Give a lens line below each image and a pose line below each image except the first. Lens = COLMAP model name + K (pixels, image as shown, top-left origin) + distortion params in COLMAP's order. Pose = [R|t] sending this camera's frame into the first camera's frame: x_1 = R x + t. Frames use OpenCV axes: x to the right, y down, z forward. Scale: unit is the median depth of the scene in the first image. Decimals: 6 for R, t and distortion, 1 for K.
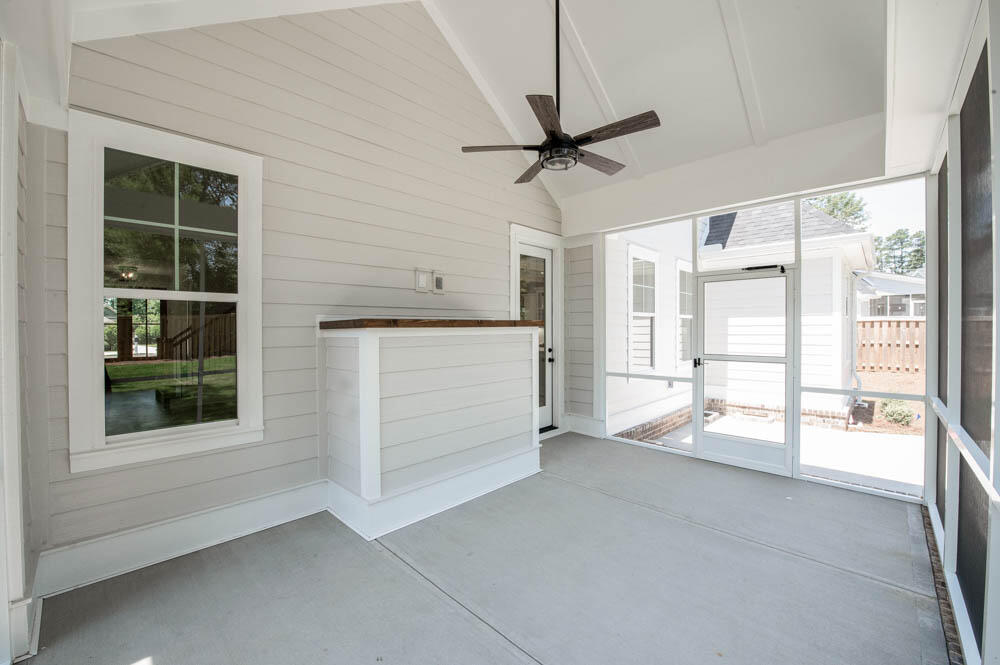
lens RADIAL K [[405.8, 0, 495.3], [0, 405.8, 334.0], [0, 0, 1]] dist [0.021088, 0.000177]
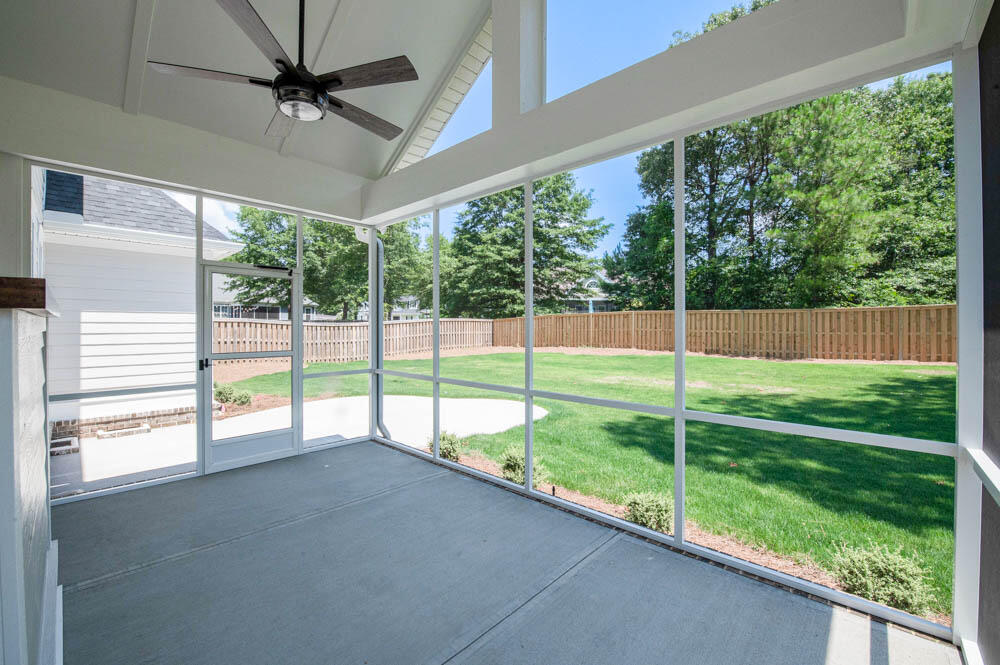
lens RADIAL K [[405.8, 0, 495.3], [0, 405.8, 334.0], [0, 0, 1]] dist [0.021088, 0.000177]
pose [[-0.023336, -0.002048, 0.999726, -0.266240], [0.003693, 0.999991, 0.002135, 0.004344], [-0.999721, 0.003742, -0.023328, 0.277304]]
